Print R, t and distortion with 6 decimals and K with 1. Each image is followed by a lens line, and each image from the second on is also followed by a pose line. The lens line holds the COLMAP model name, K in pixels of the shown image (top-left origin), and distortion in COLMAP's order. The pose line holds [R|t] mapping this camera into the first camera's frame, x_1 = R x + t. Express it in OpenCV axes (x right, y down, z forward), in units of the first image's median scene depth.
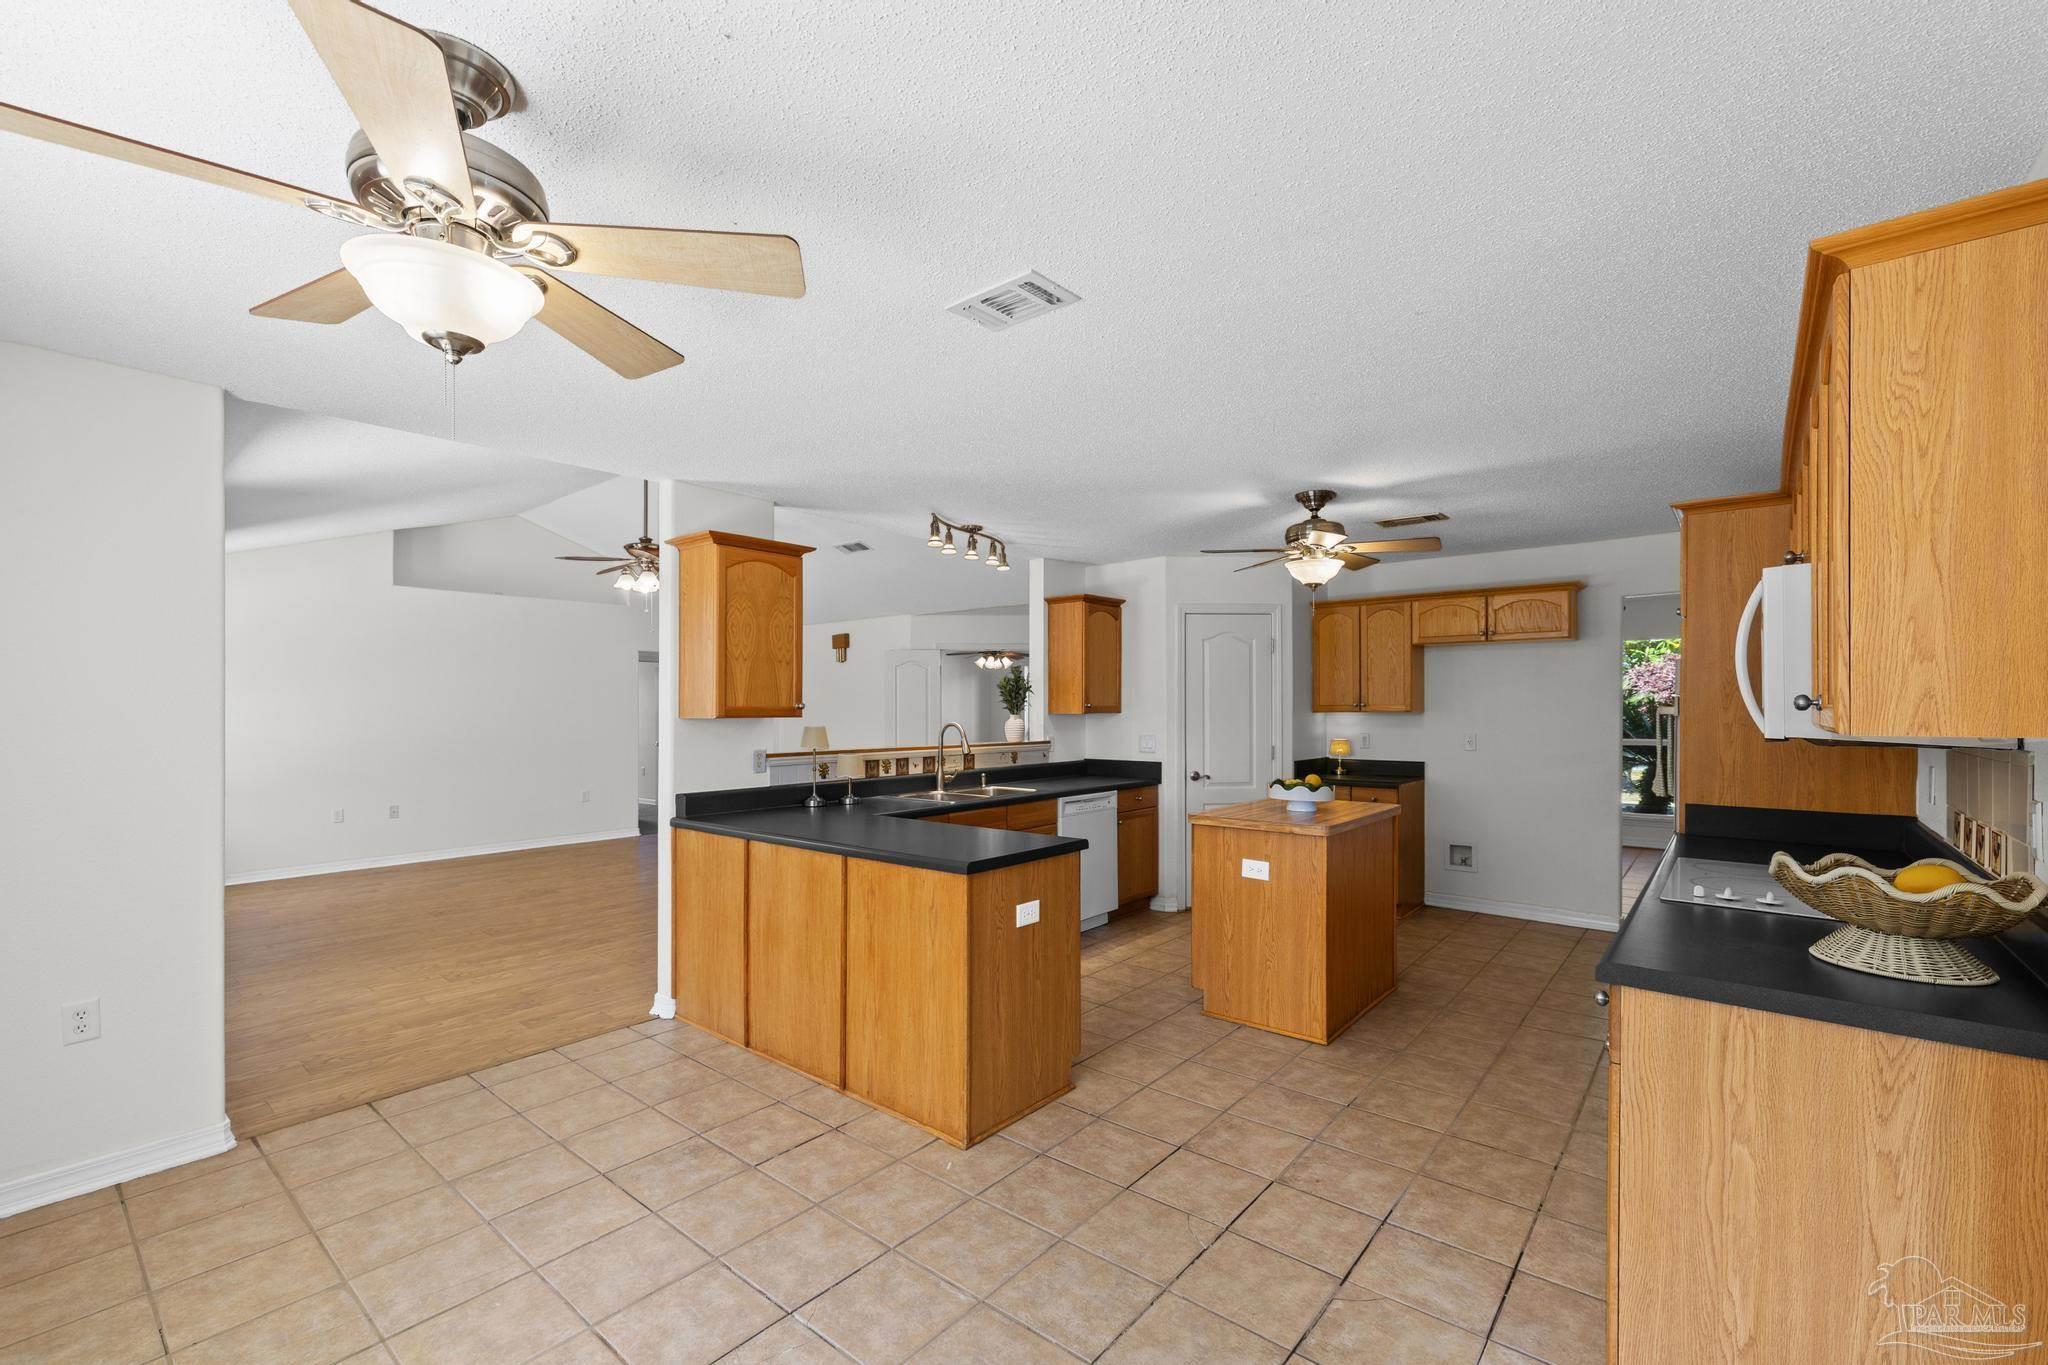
lens RADIAL K [[865.7, 0, 1006.8], [0, 865.7, 718.8], [0, 0, 1]] dist [-0.003136, -0.000241]
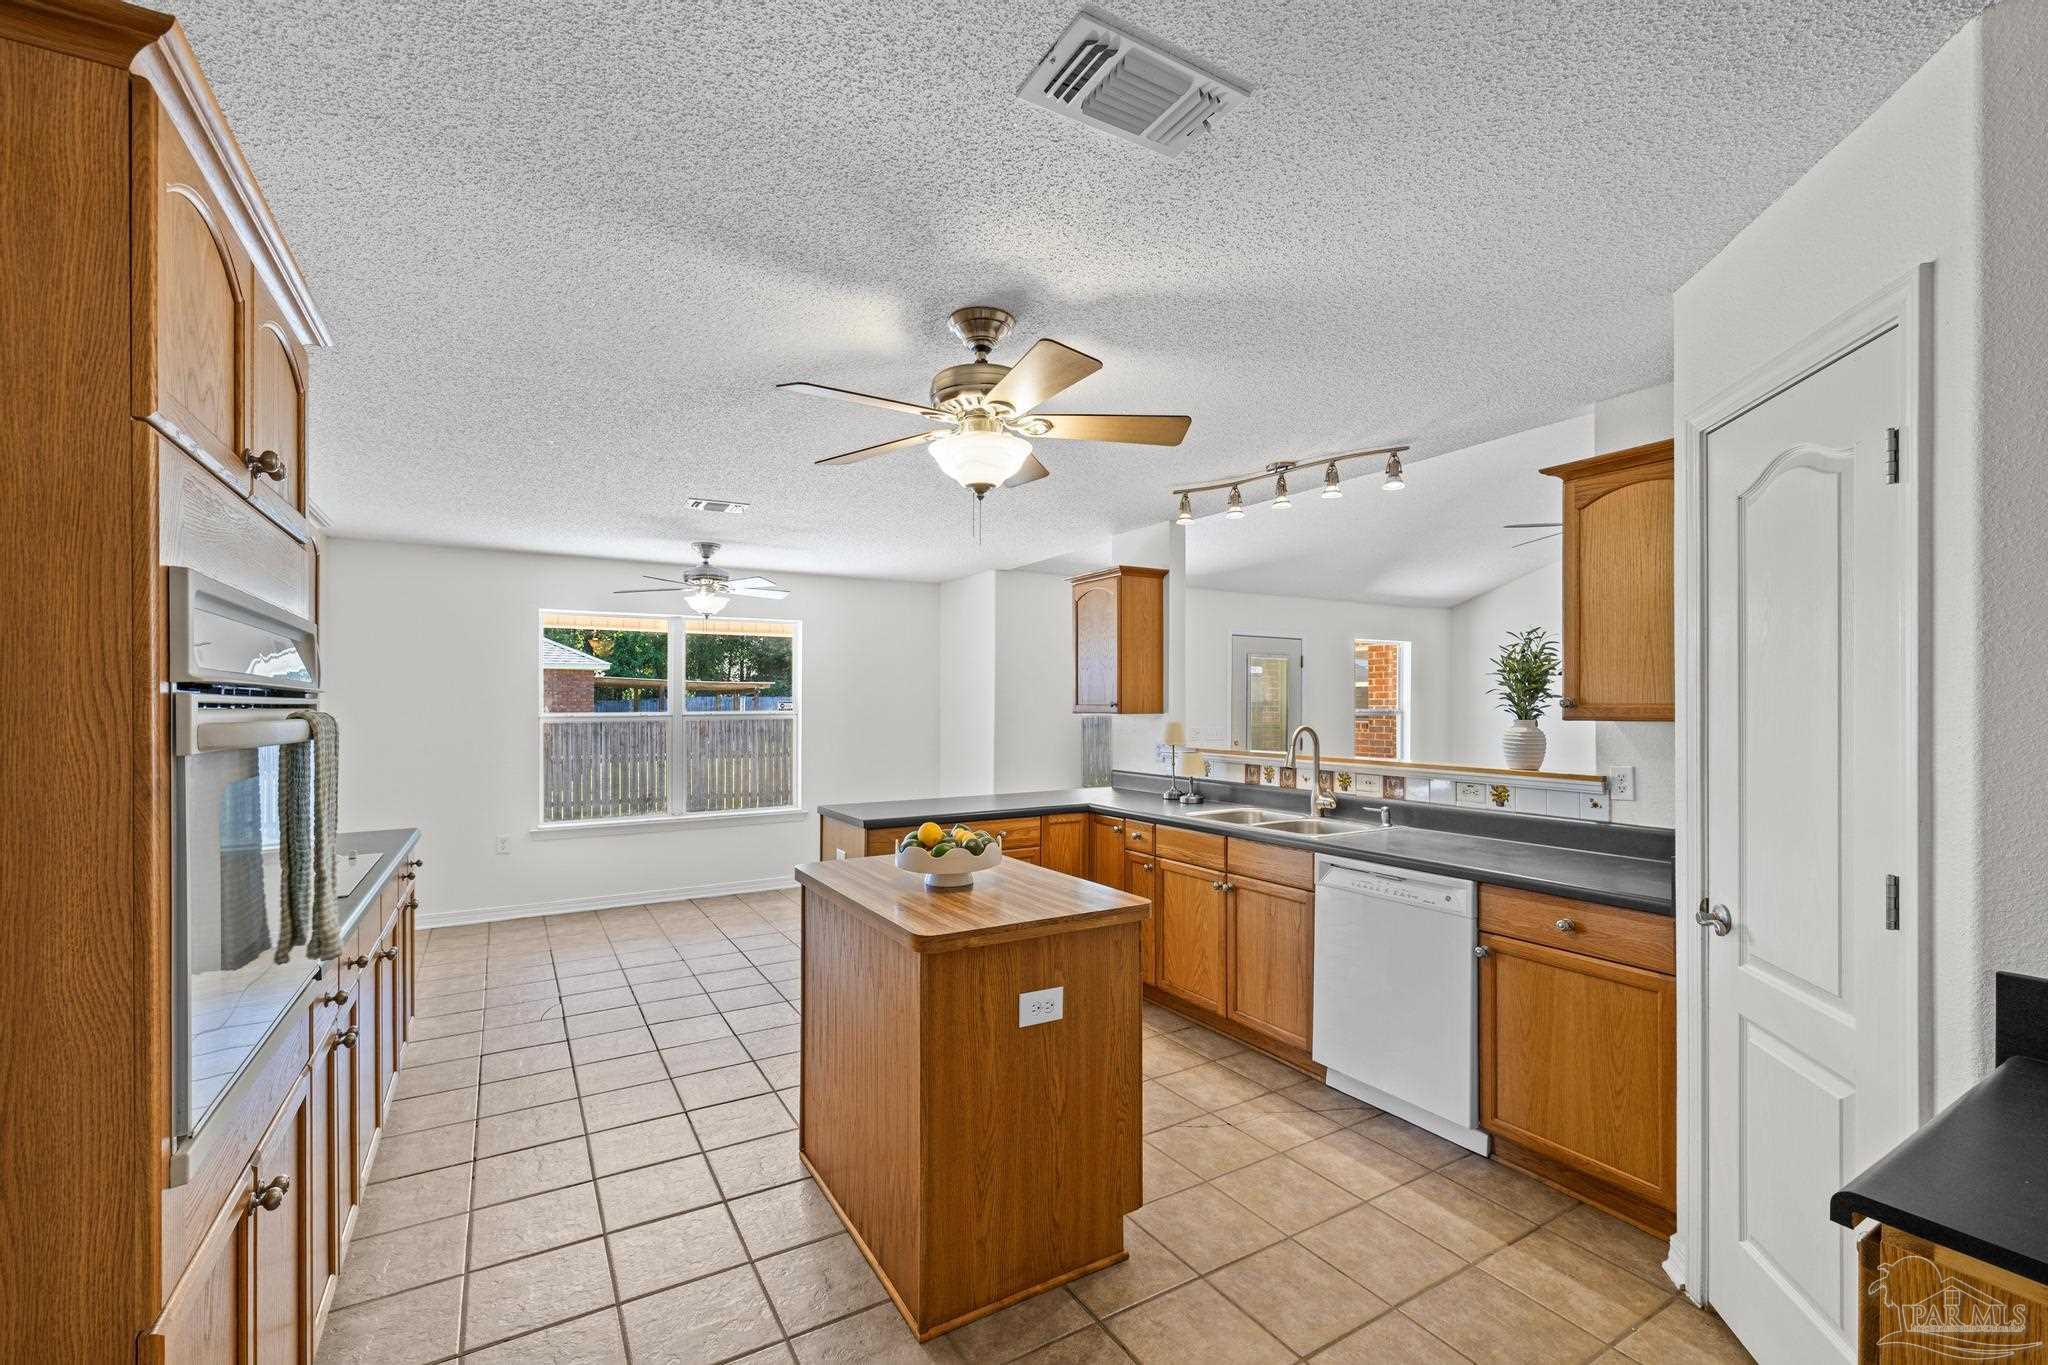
lens RADIAL K [[865.7, 0, 1014.5], [0, 865.7, 694.1], [0, 0, 1]] dist [-0.003136, -0.000241]
pose [[-0.319056, 0.001056, -0.947735, 0.886482], [-0.006340, 0.999975, 0.003249, -0.029843], [0.947715, 0.007045, -0.319041, 1.218626]]
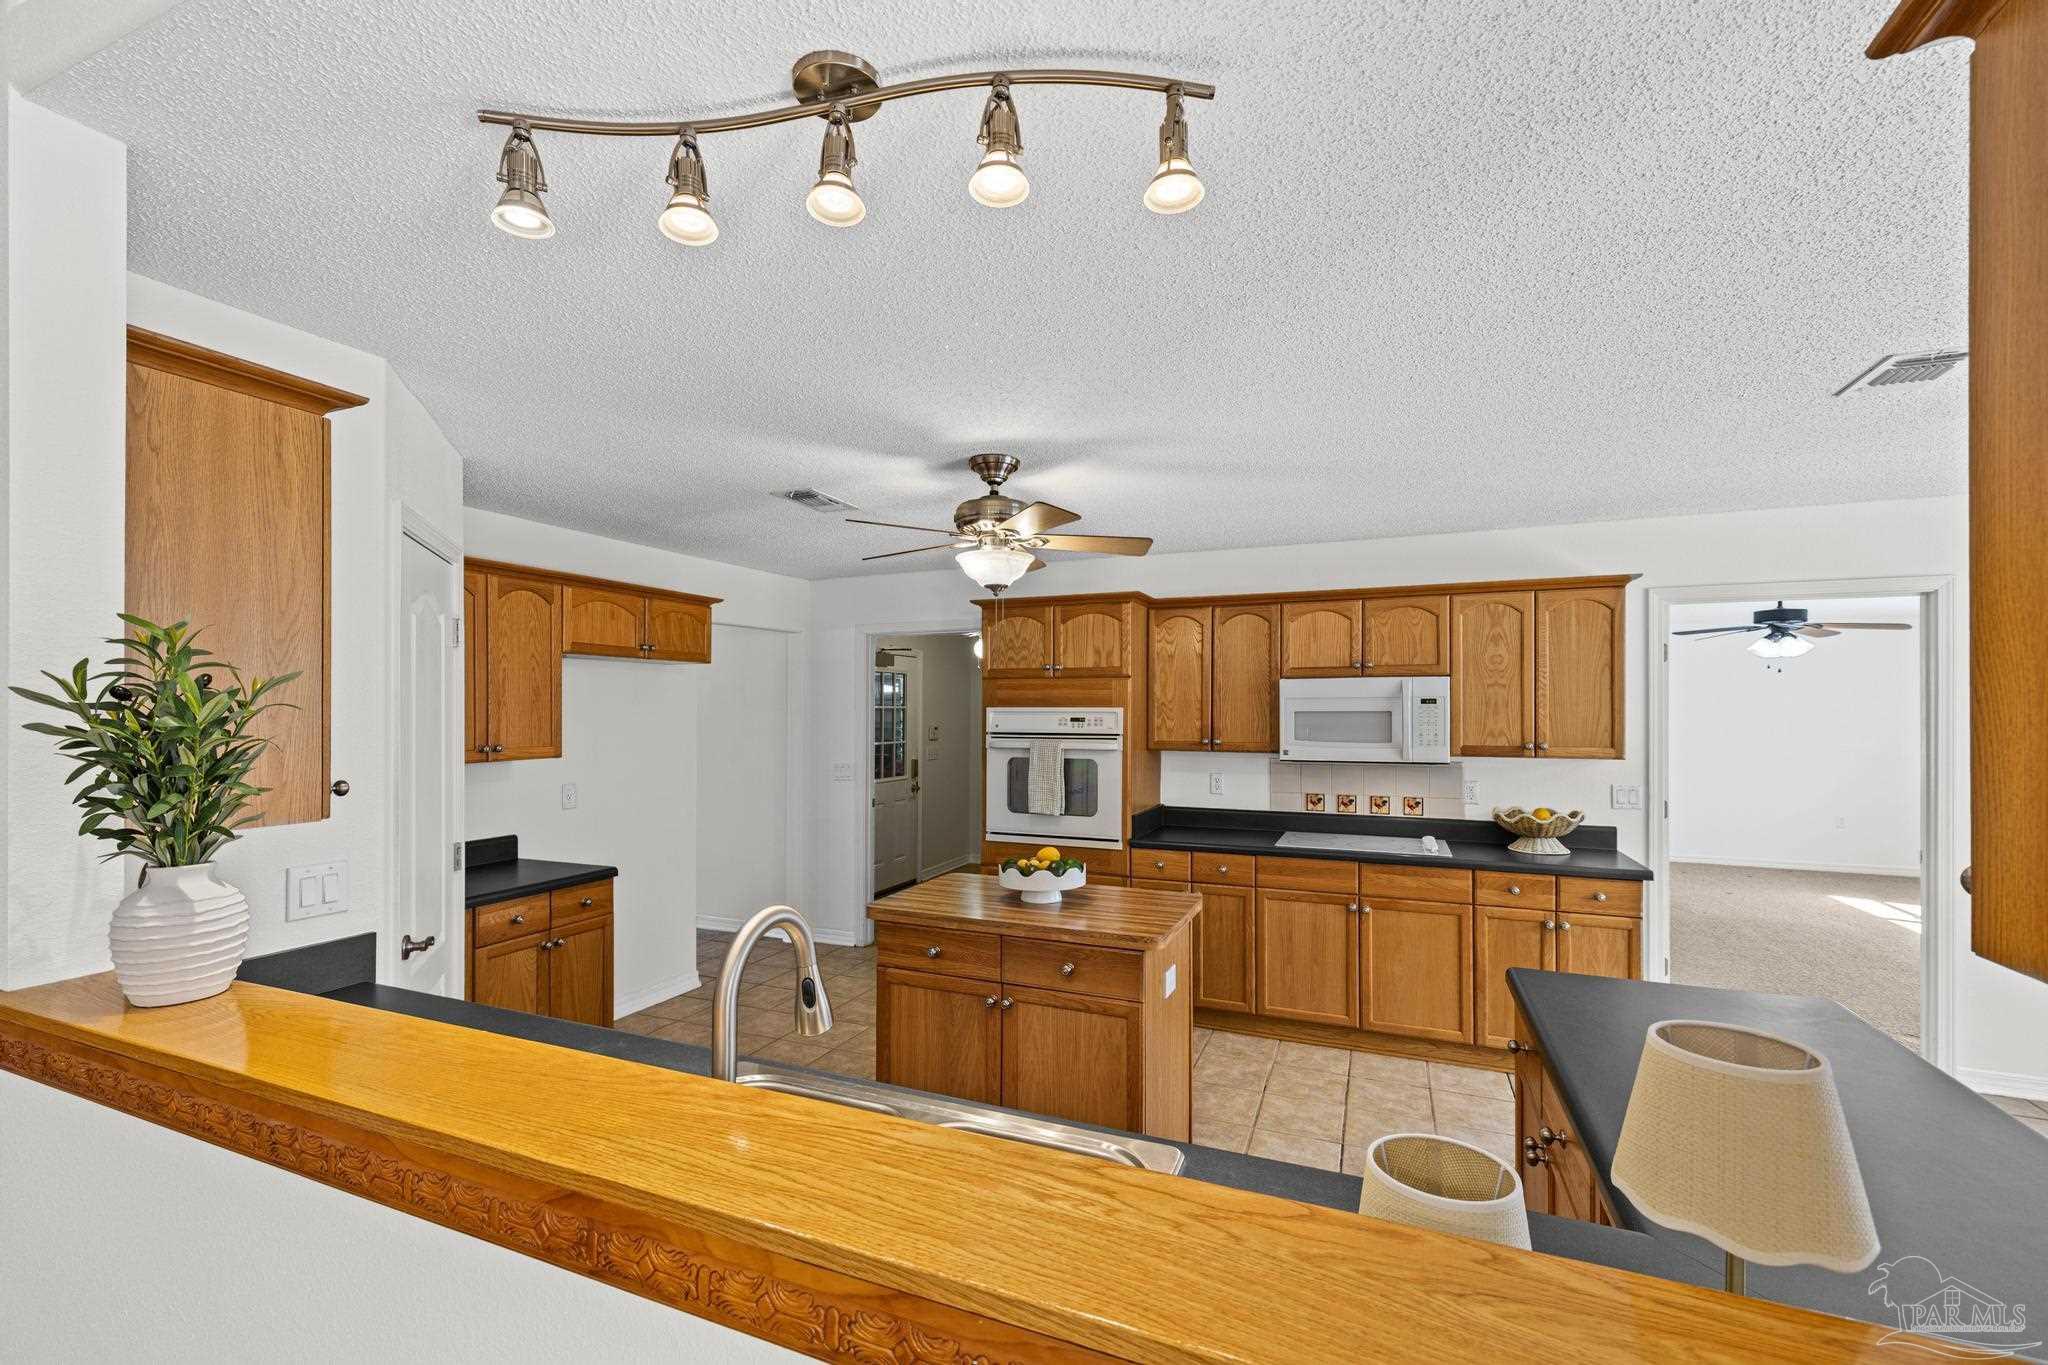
lens RADIAL K [[865.7, 0, 1015.2], [0, 865.7, 715.2], [0, 0, 1]] dist [-0.003136, -0.000241]
pose [[-0.298686, -0.002687, 0.954348, -0.339777], [0.012390, 0.999901, 0.006693, -0.053778], [-0.954271, 0.013824, -0.298623, 1.211670]]
